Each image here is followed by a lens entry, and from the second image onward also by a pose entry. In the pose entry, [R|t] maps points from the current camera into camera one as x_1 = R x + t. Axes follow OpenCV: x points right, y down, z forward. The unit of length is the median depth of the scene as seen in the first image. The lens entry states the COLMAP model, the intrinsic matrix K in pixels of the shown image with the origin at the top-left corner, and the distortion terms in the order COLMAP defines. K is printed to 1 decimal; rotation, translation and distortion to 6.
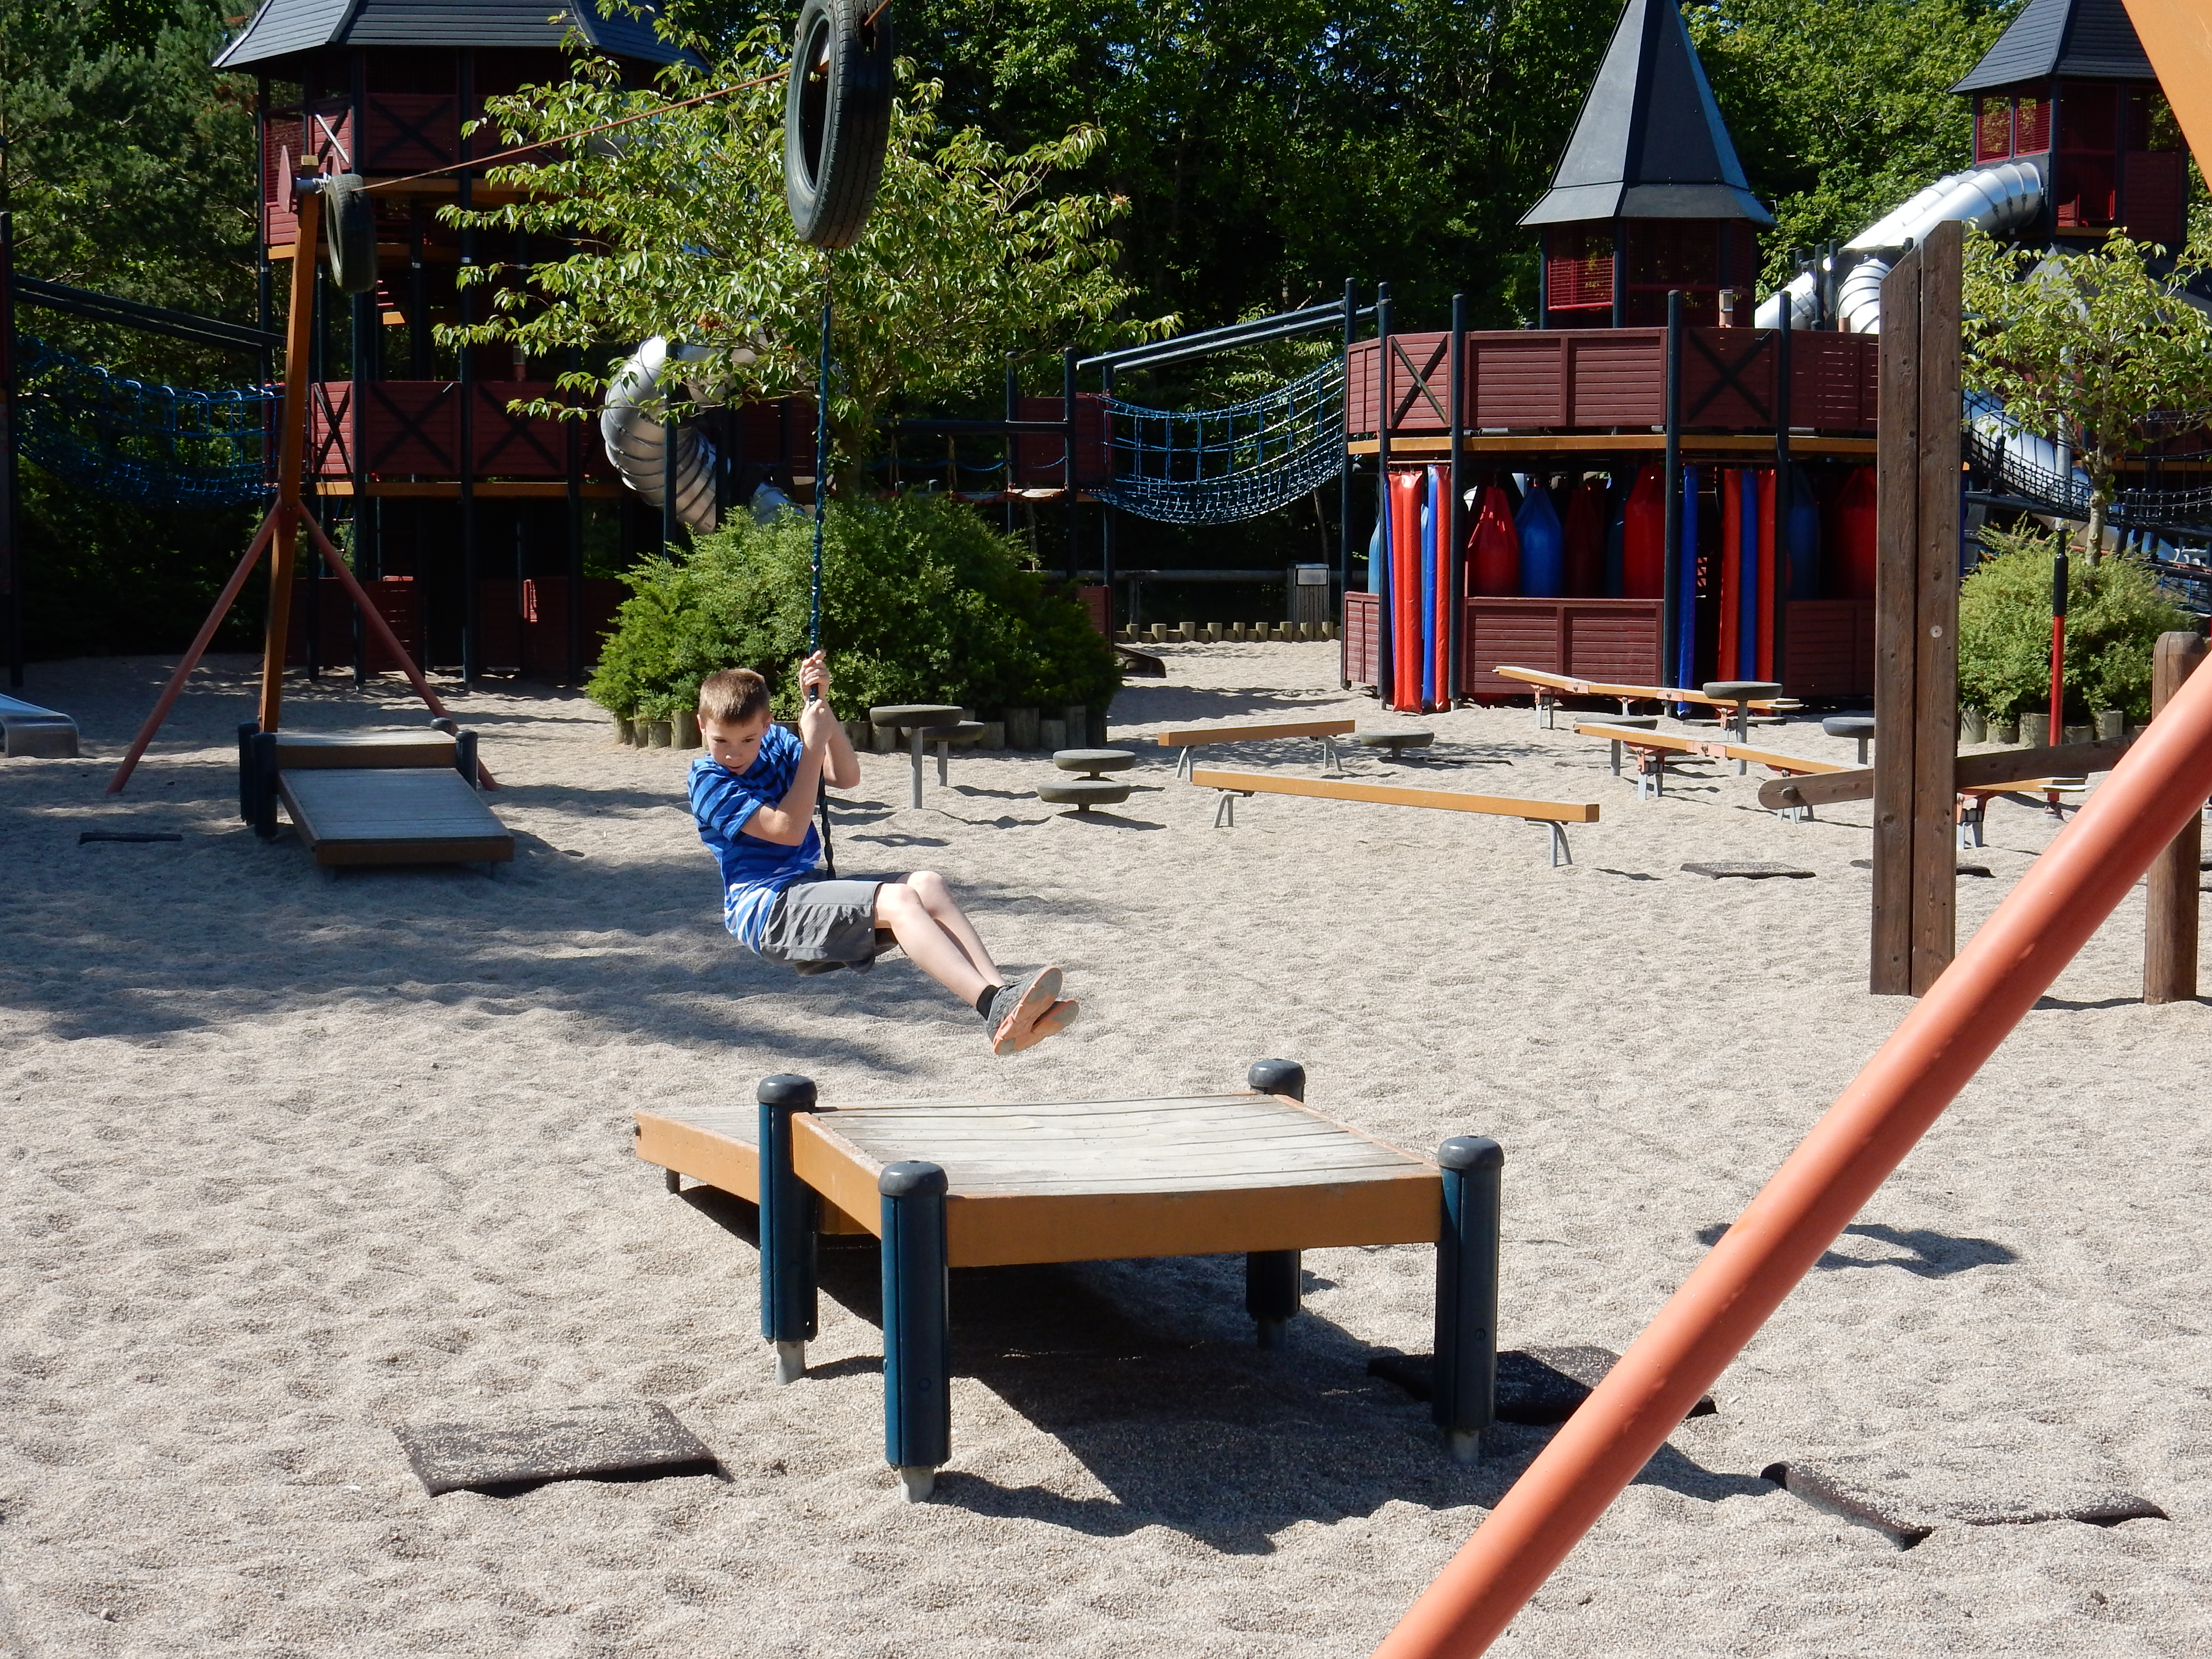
lens RADIAL K [[3572.3, 0, 1106.0], [0, 3572.3, 829.5], [0, 0, 1]] dist [-0.034161, -0.002279]
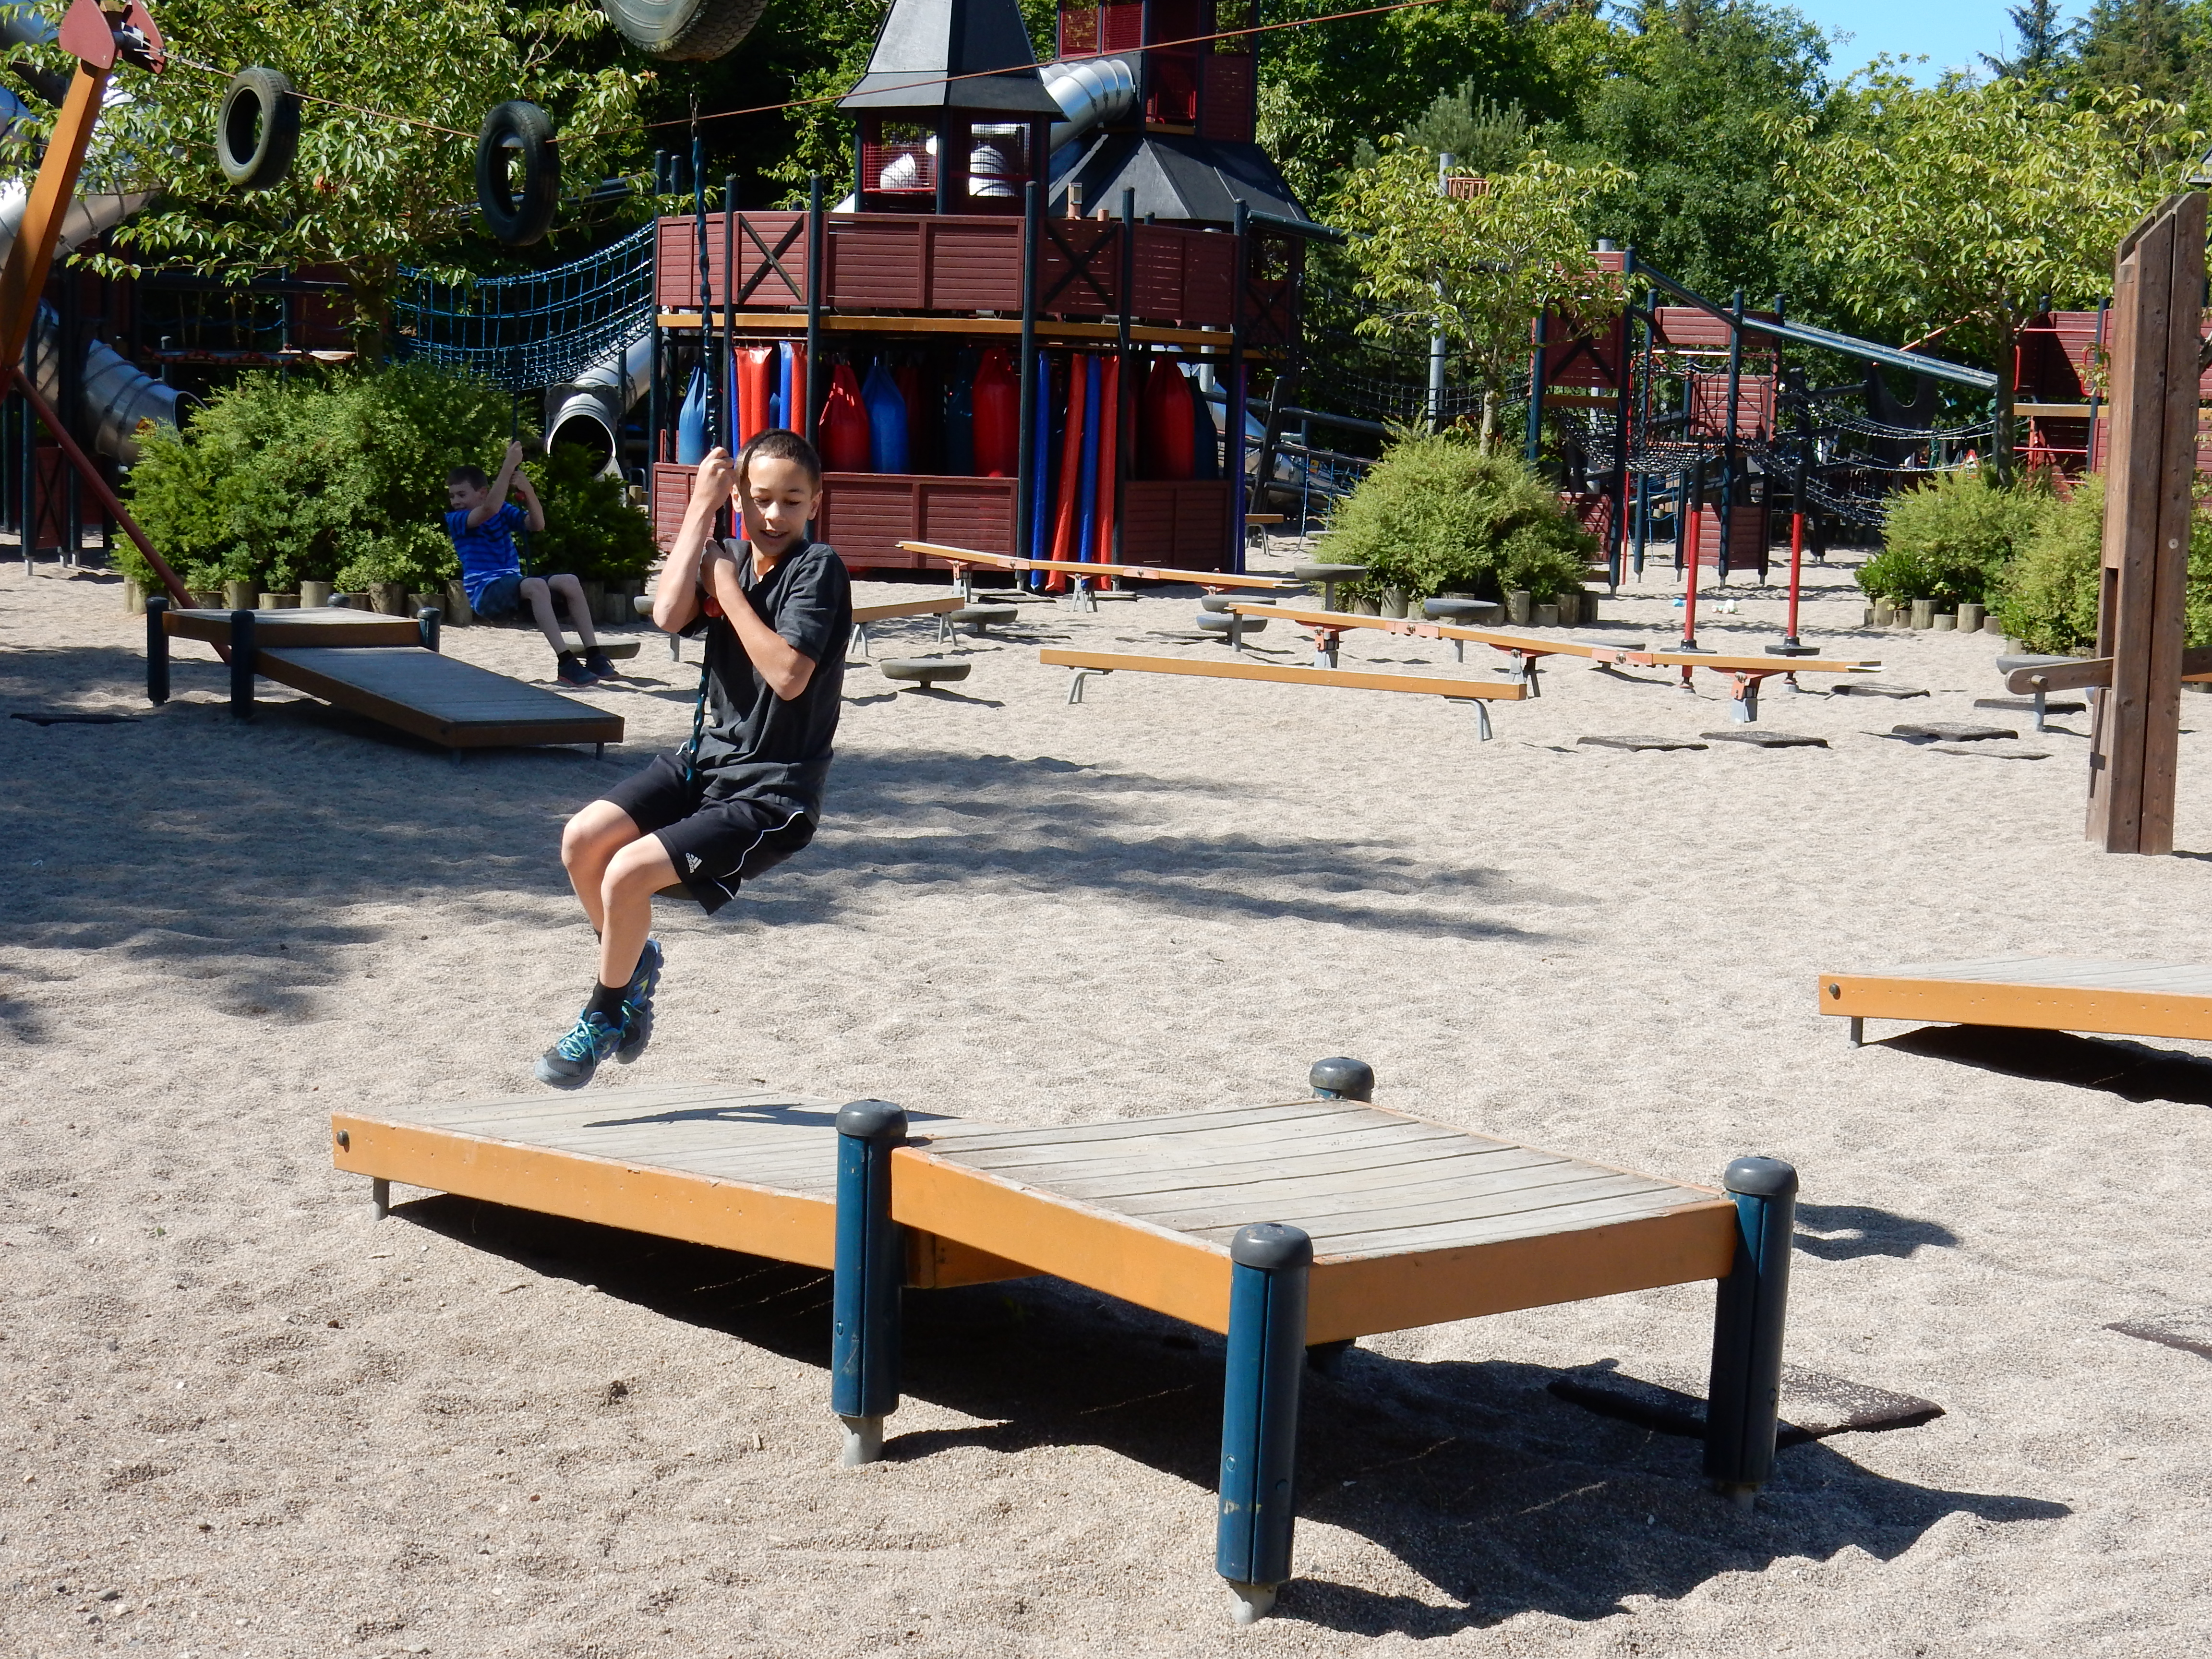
lens RADIAL K [[3572.3, 0, 1106.0], [0, 3572.3, 829.5], [0, 0, 1]] dist [-0.034161, -0.002279]
pose [[0.939697, -0.014926, 0.341681, -0.176574], [0.001481, 0.999215, 0.039578, -0.002965], [-0.342004, -0.036685, 0.938982, 0.005535]]
